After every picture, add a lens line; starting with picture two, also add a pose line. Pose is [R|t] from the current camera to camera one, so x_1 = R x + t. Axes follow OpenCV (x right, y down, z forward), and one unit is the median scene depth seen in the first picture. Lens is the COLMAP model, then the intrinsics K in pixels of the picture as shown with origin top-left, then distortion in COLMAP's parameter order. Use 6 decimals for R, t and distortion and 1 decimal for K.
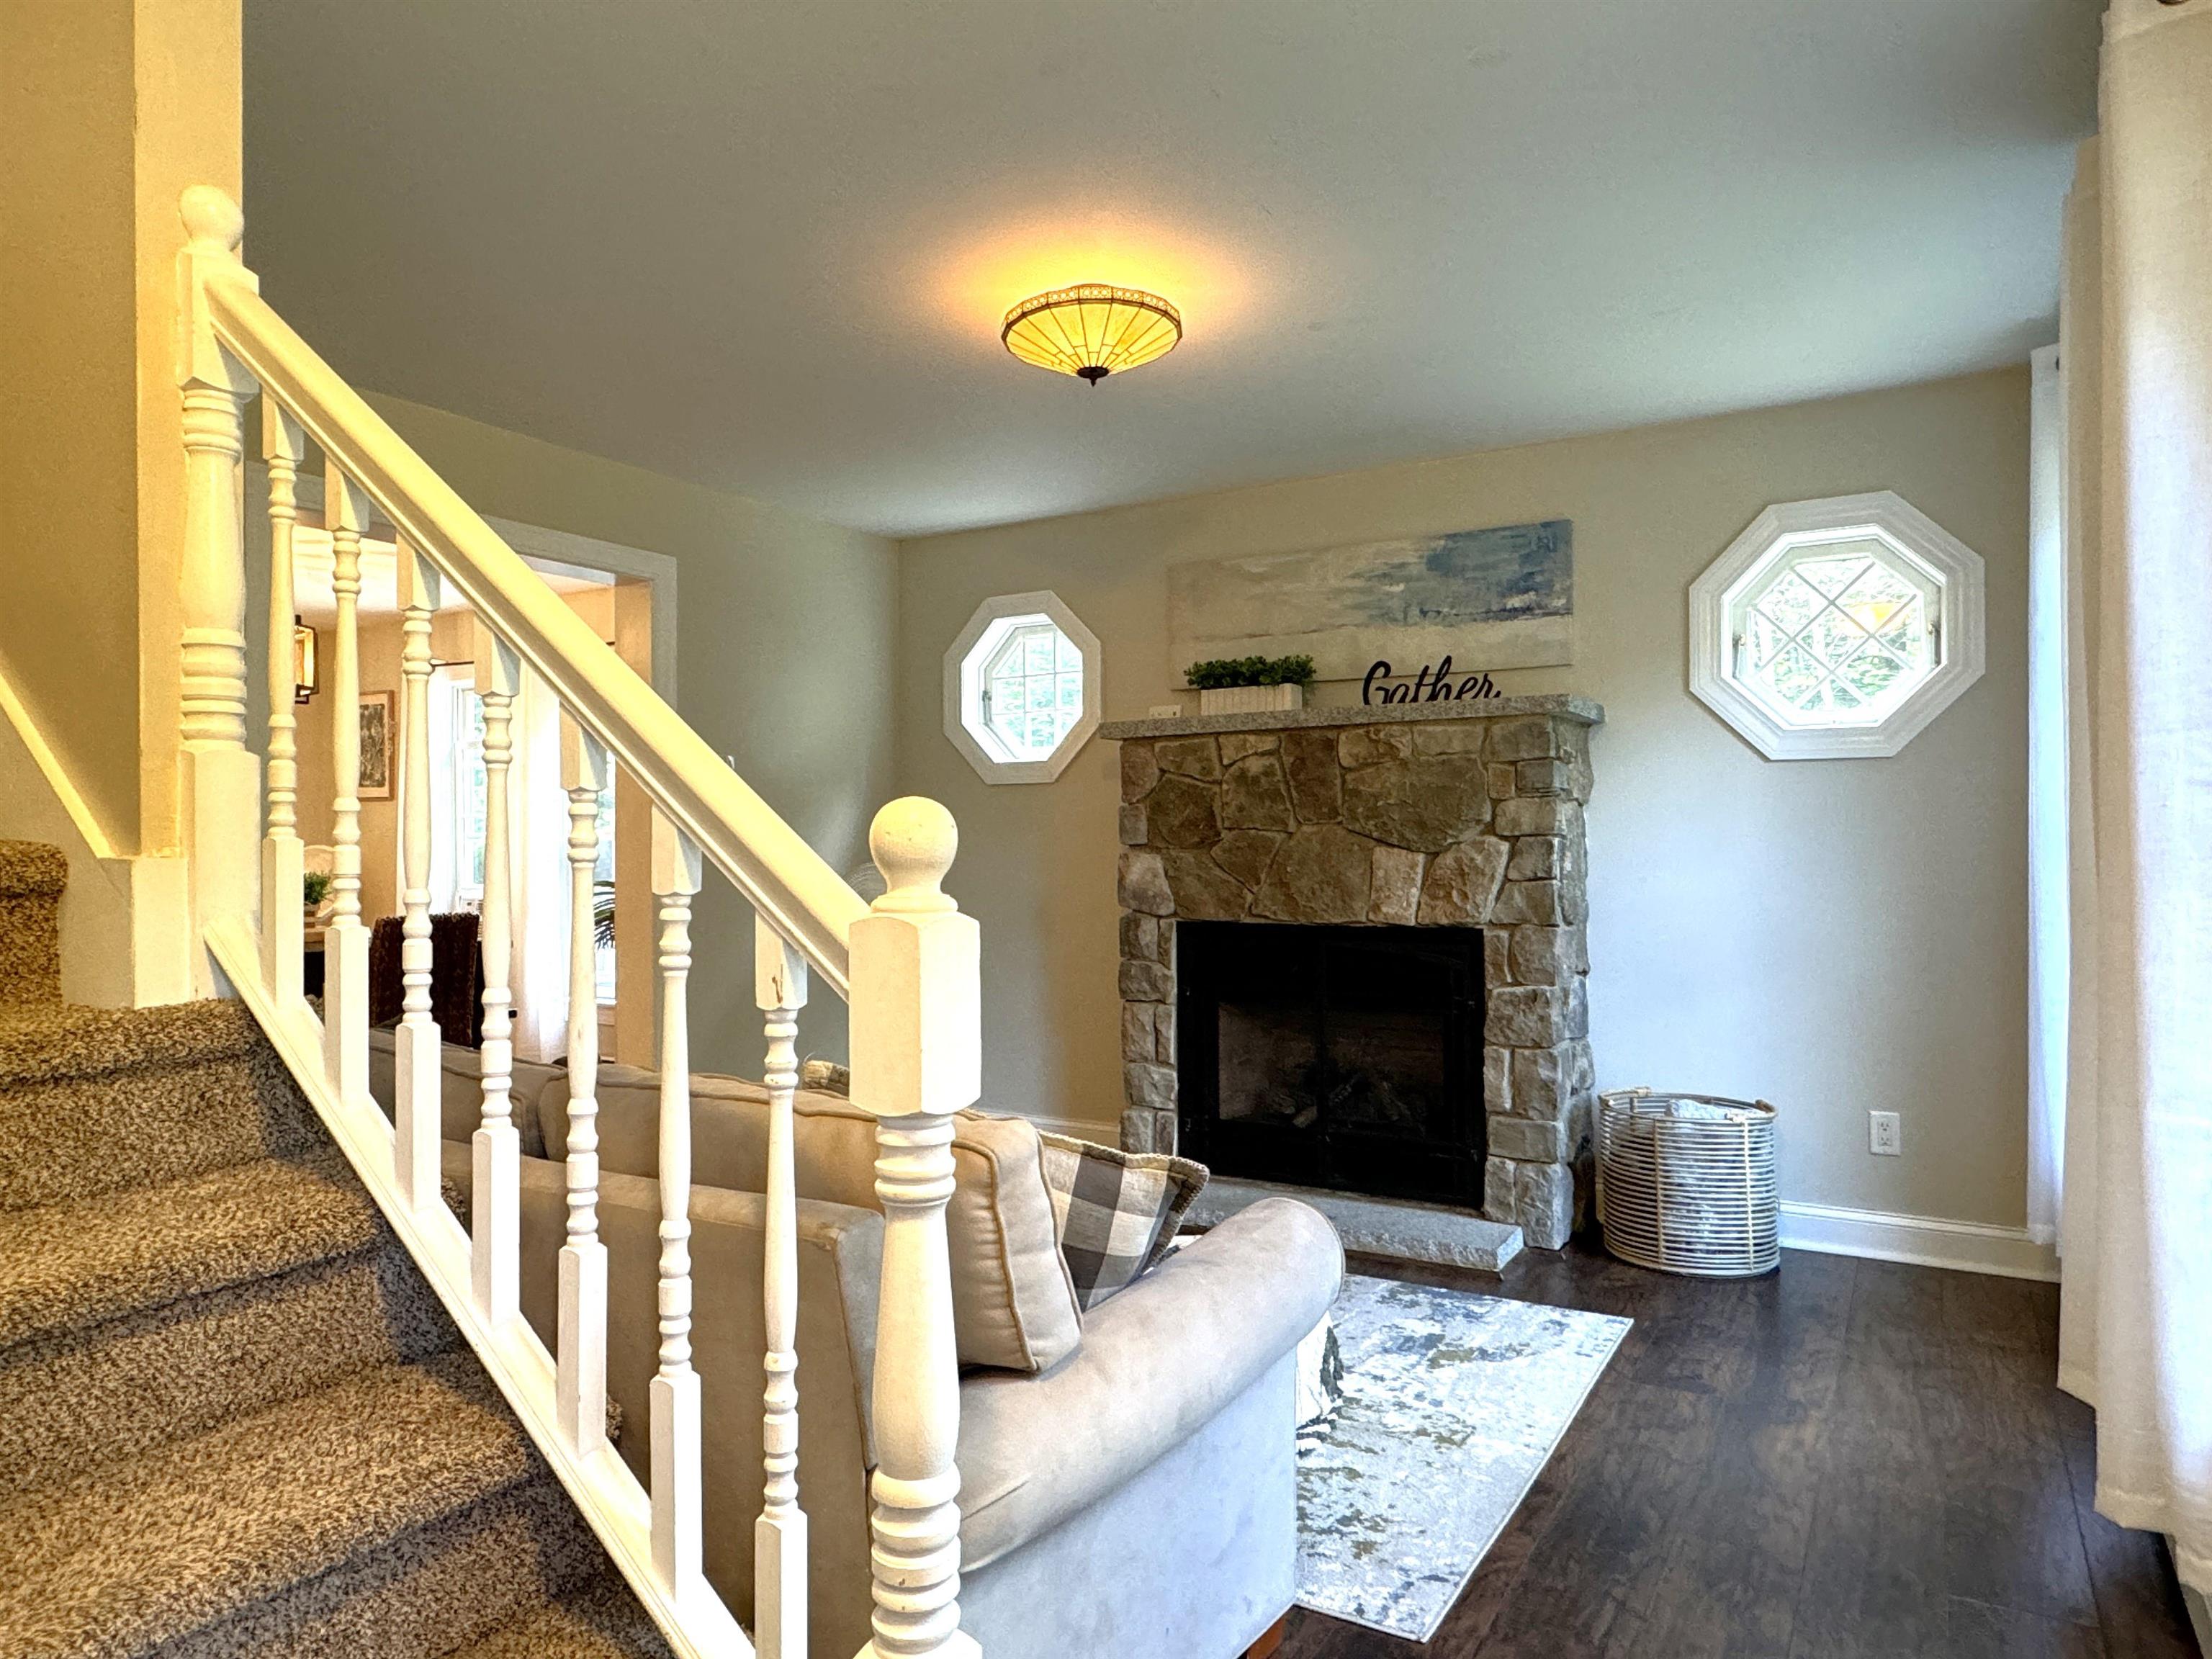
lens RADIAL K [[1375.9, 0, 1096.0], [0, 1375.9, 829.0], [0, 0, 1]] dist [-0.001378, 0.001066]
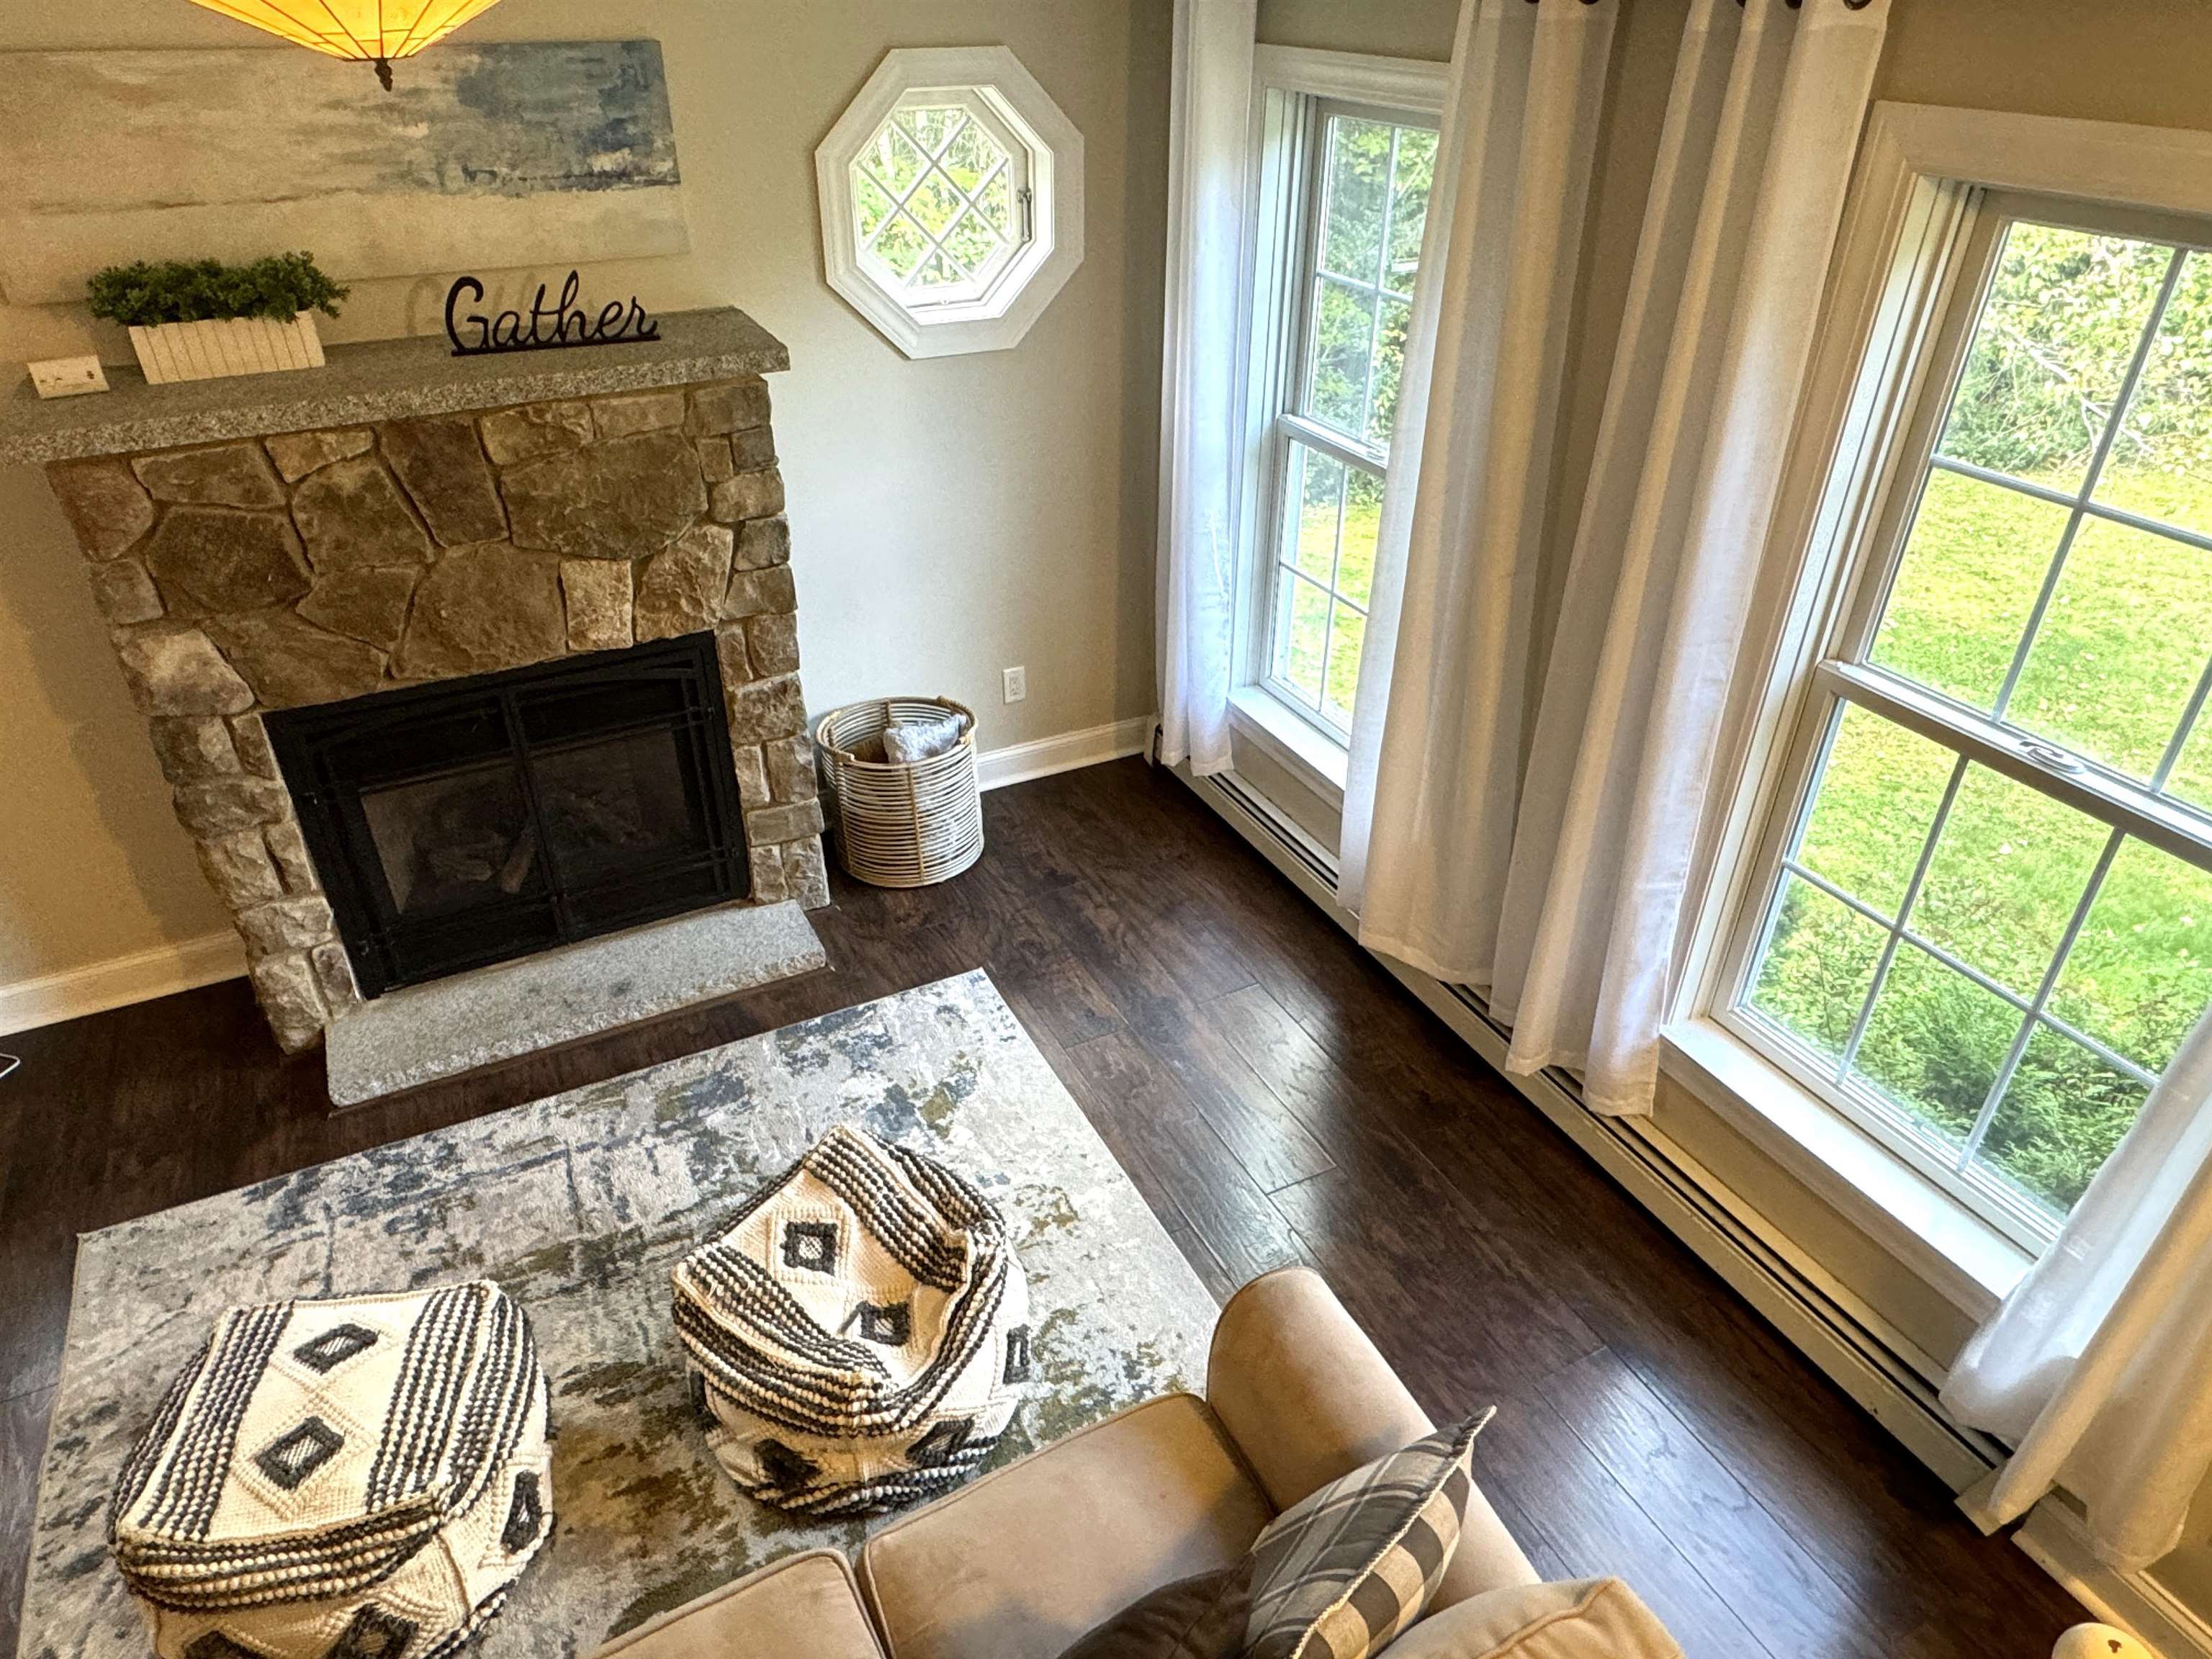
lens RADIAL K [[1375.9, 0, 1100.4], [0, 1375.9, 830.8], [0, 0, 1]] dist [-0.001378, 0.001066]
pose [[0.531712, -0.446216, 0.719843, -0.259054], [-0.013331, 0.845434, 0.533914, -0.277422], [-0.846820, -0.293484, 0.443579, 0.370145]]
